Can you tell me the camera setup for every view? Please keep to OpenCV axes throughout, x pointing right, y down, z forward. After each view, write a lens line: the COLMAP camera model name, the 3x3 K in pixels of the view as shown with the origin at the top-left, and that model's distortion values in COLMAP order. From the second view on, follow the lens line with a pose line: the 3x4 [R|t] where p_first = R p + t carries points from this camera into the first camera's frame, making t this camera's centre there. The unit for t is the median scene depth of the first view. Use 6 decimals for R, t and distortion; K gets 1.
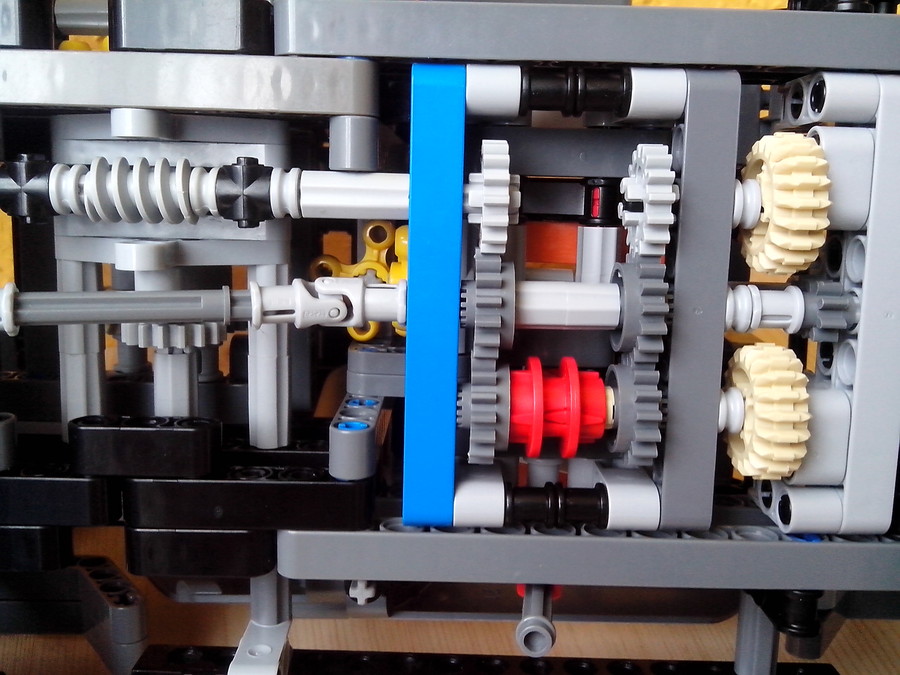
lens RADIAL K [[934.7, 0, 449.9], [0, 934.7, 338.4], [0, 0, 1]] dist [-0.034462, 0.000000]
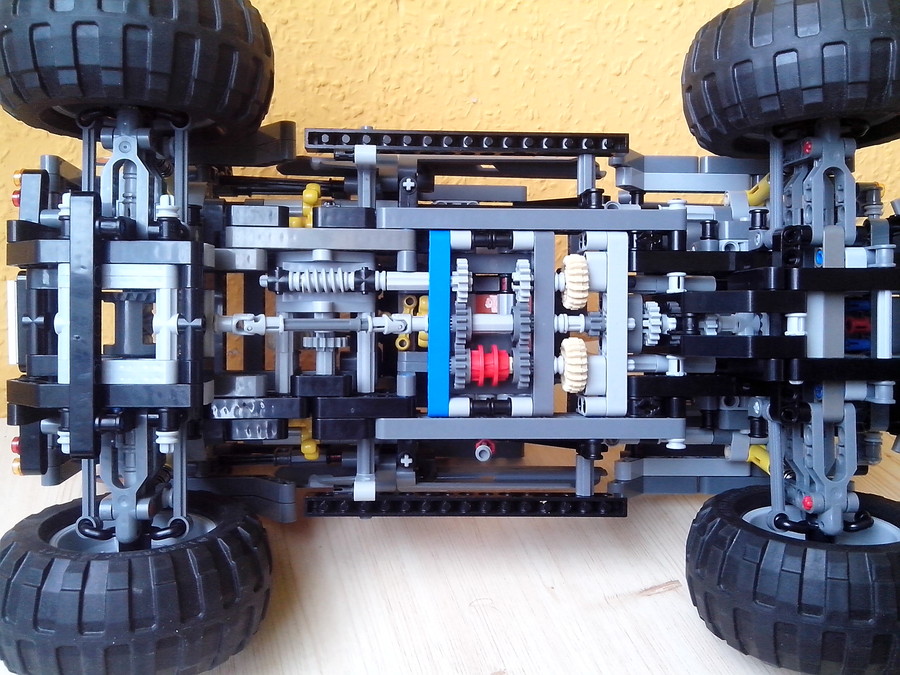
lens RADIAL K [[887.0, 0, 447.5], [0, 887.0, 358.3], [0, 0, 1]] dist [-0.009320, 0.000000]
pose [[0.998648, -0.021271, 0.047436, -0.111745], [0.025709, 0.995146, -0.094994, 0.287530], [-0.045185, 0.096085, 0.994347, -1.384312]]
